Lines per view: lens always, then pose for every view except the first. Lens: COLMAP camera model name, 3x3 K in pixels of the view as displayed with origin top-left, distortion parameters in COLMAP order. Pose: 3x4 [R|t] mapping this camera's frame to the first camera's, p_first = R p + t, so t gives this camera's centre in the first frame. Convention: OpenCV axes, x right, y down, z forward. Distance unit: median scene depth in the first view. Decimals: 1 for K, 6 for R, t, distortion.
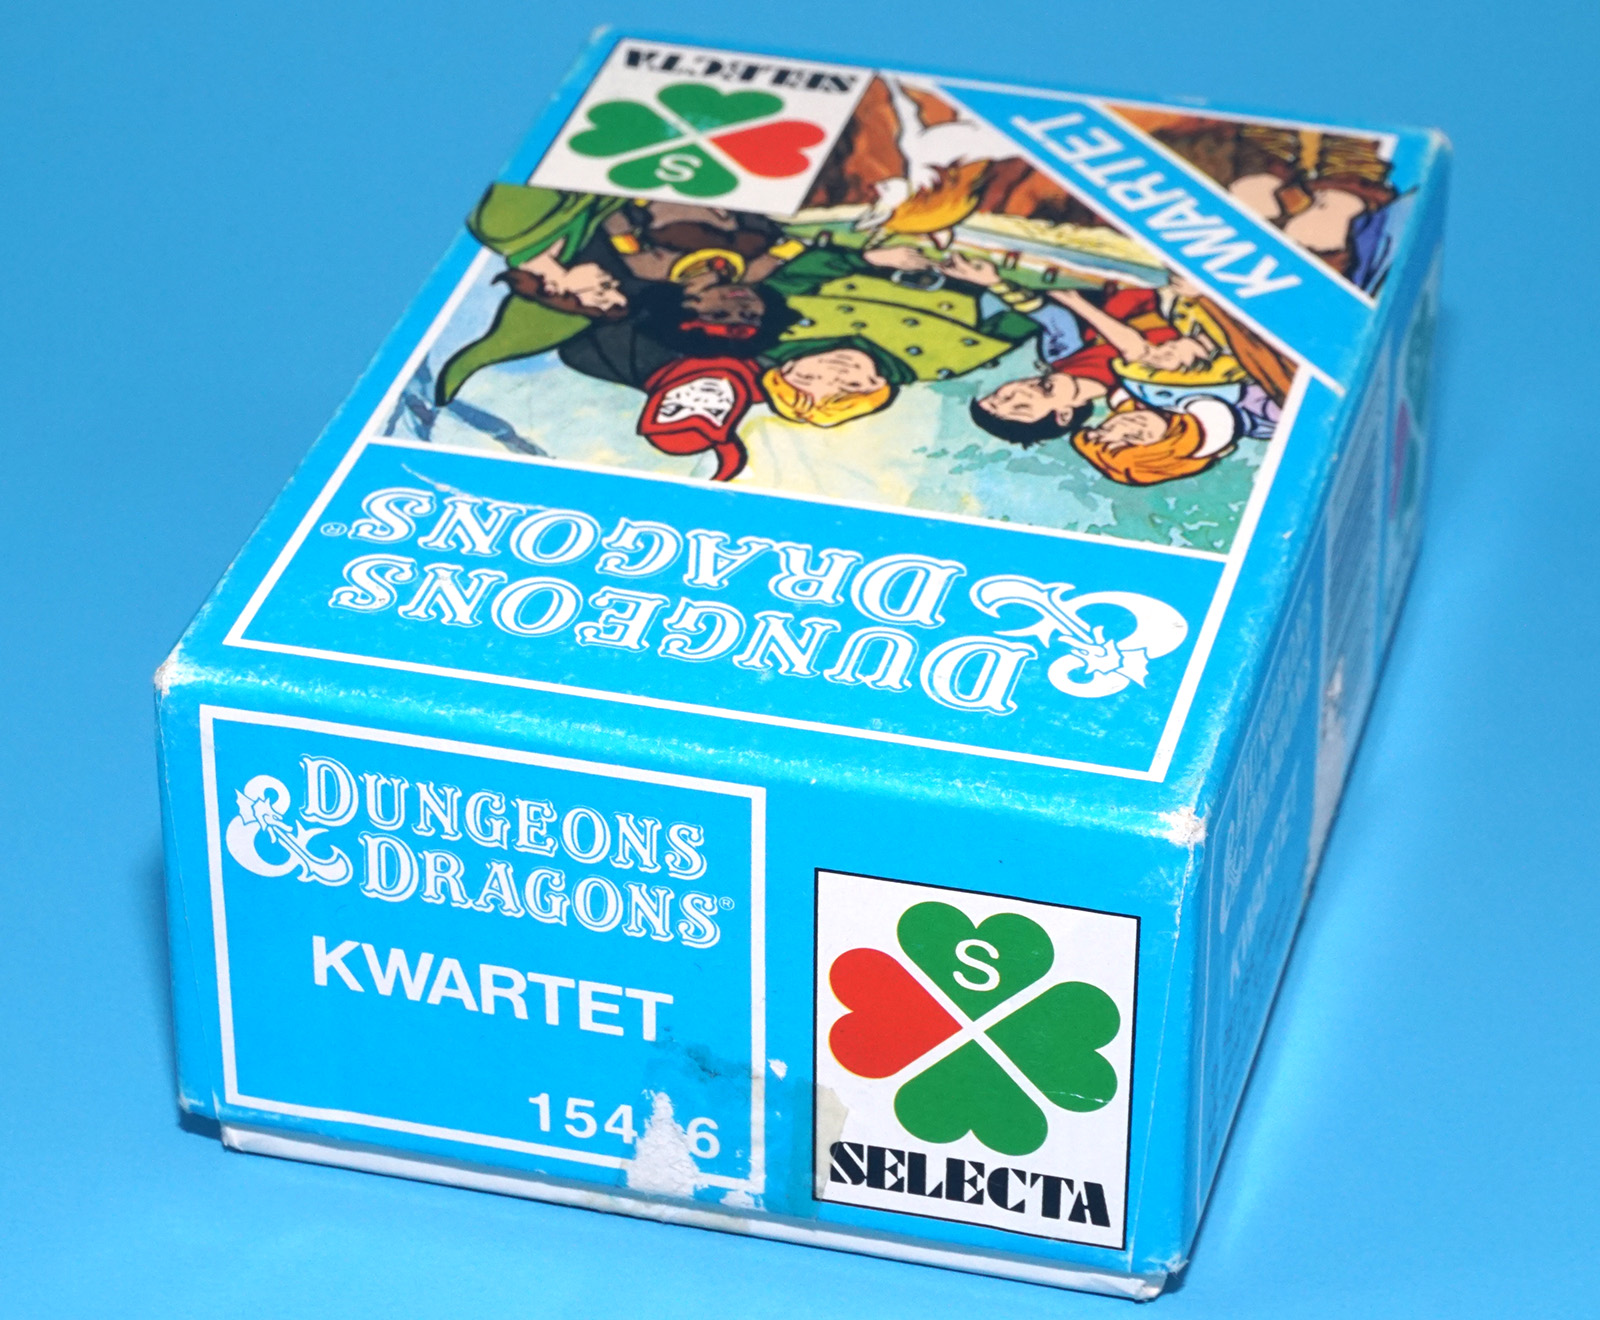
lens RADIAL K [[5330.2, 0, 800.0], [0, 5330.2, 660.0], [0, 0, 1]] dist [0.009767, 4.569416]
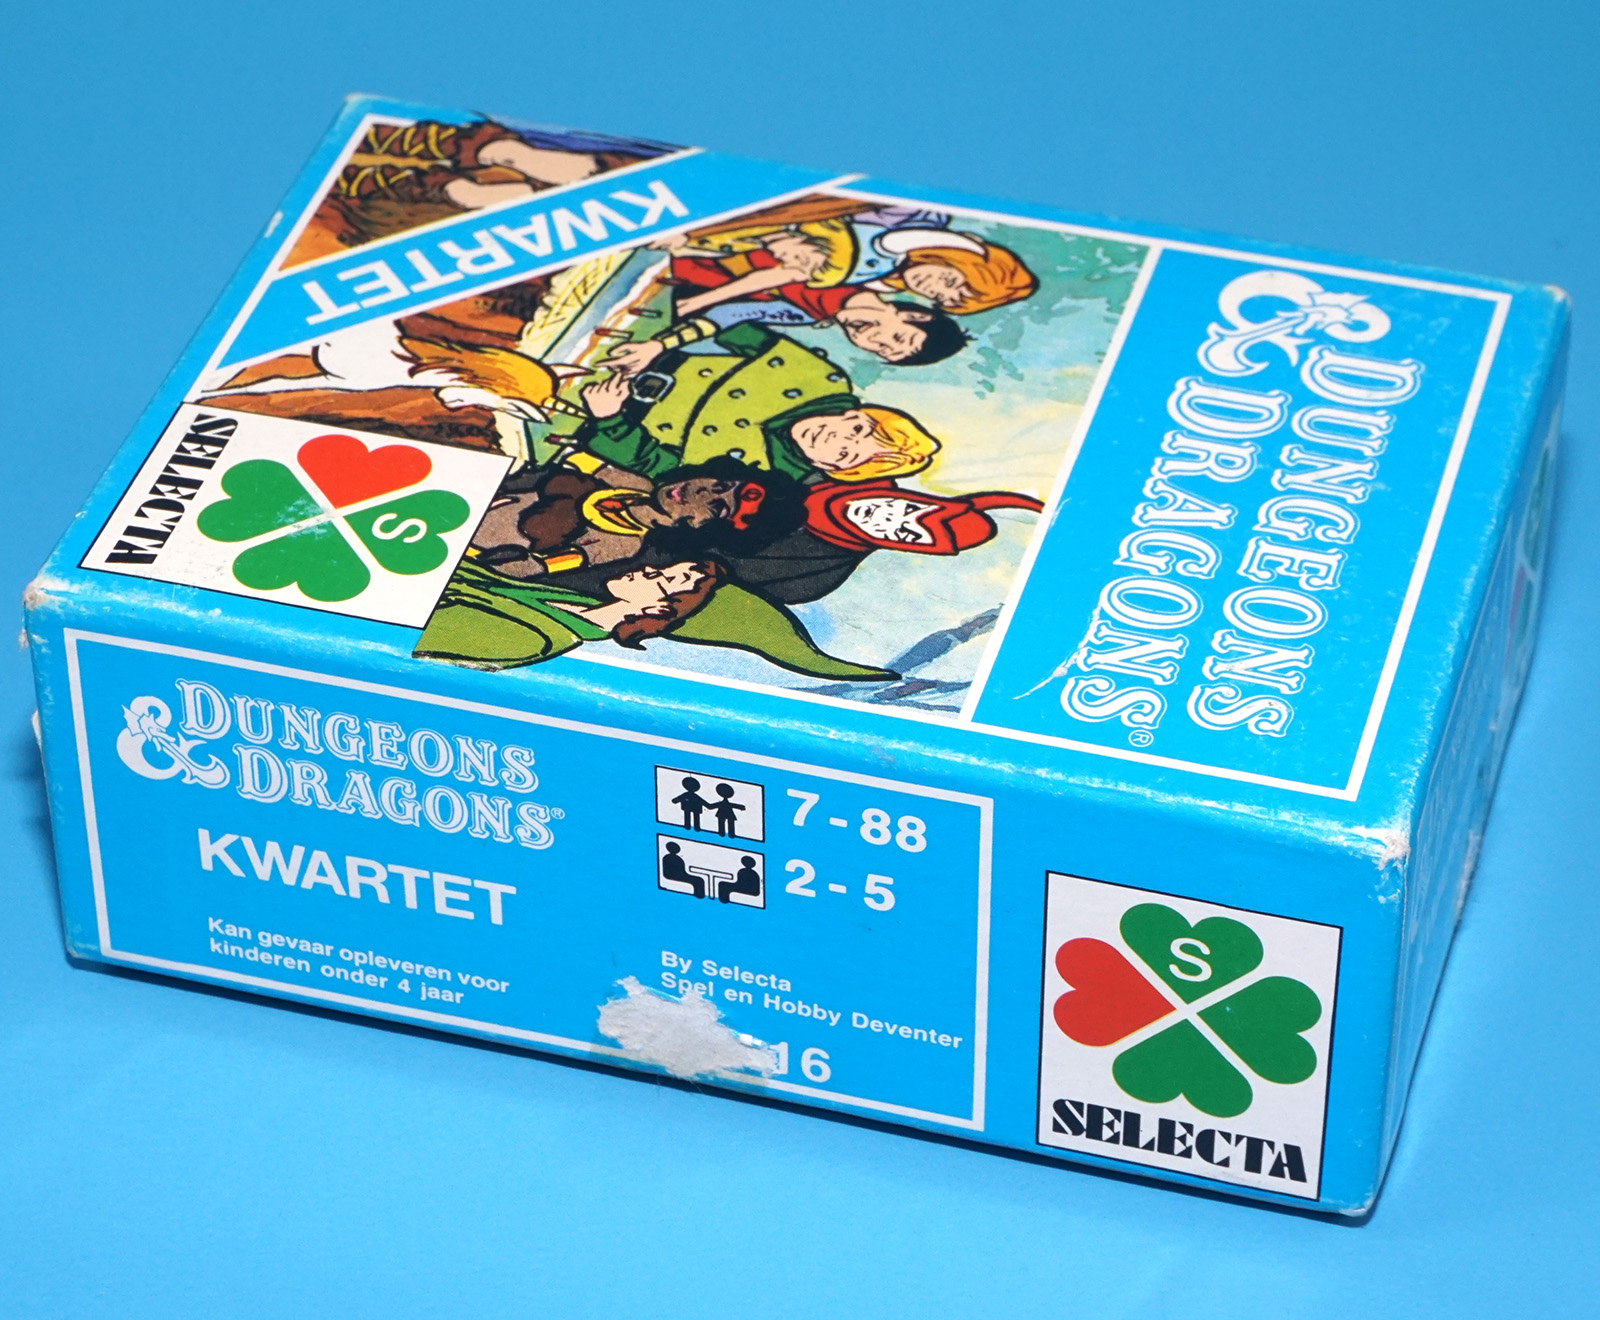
lens RADIAL K [[5134.2, 0, 800.0], [0, 5134.2, 660.0], [0, 0, 1]] dist [0.105144, 1.139520]
pose [[0.026743, -0.644534, 0.764108, -0.802448], [0.531082, 0.656745, 0.535385, -0.575741], [-0.846898, 0.391486, 0.359864, 0.656512]]
